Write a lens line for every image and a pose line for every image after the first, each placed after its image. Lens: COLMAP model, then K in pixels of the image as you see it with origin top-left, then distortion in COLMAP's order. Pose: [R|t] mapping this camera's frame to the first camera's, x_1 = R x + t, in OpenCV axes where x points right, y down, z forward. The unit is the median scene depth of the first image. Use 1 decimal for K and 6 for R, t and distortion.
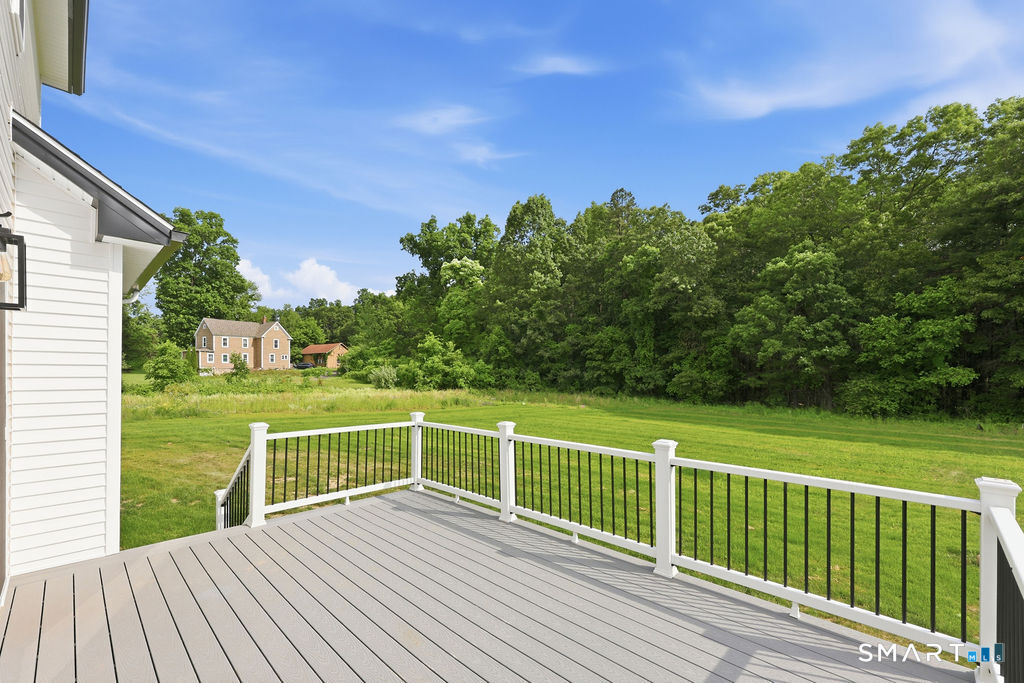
lens RADIAL K [[437.4, 0, 506.1], [0, 437.4, 367.4], [0, 0, 1]] dist [0.015860, 0.000291]
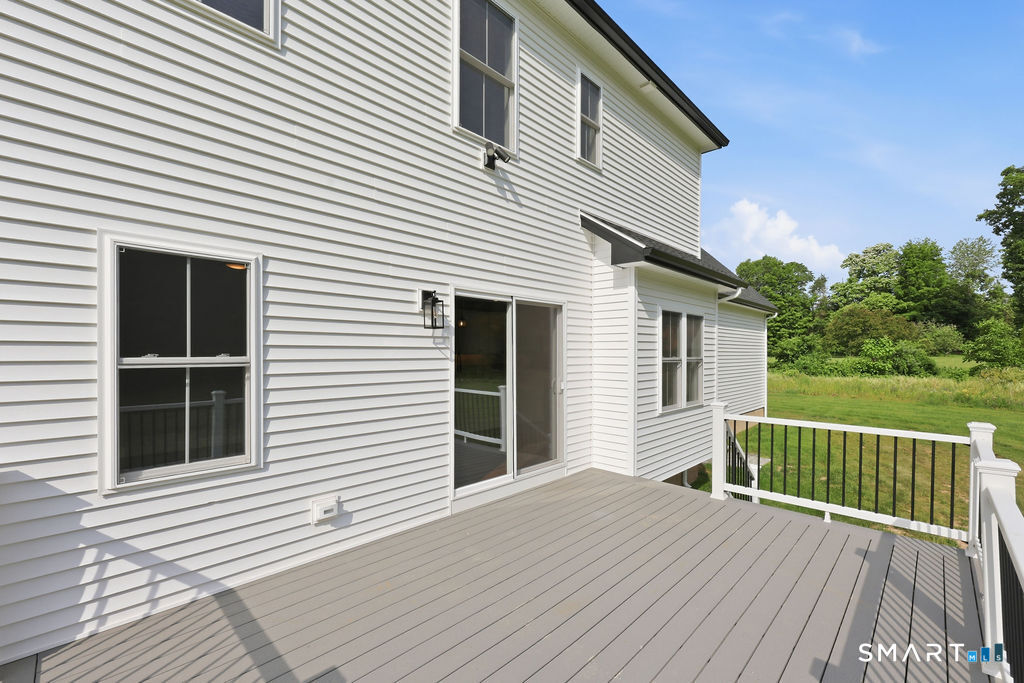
lens RADIAL K [[437.4, 0, 520.6], [0, 437.4, 342.6], [0, 0, 1]] dist [0.015860, 0.000291]
pose [[0.040149, -0.022690, -0.998936, 0.401652], [0.007911, 0.999718, -0.022390, 0.003607], [0.999162, -0.007004, 0.040317, 0.405196]]
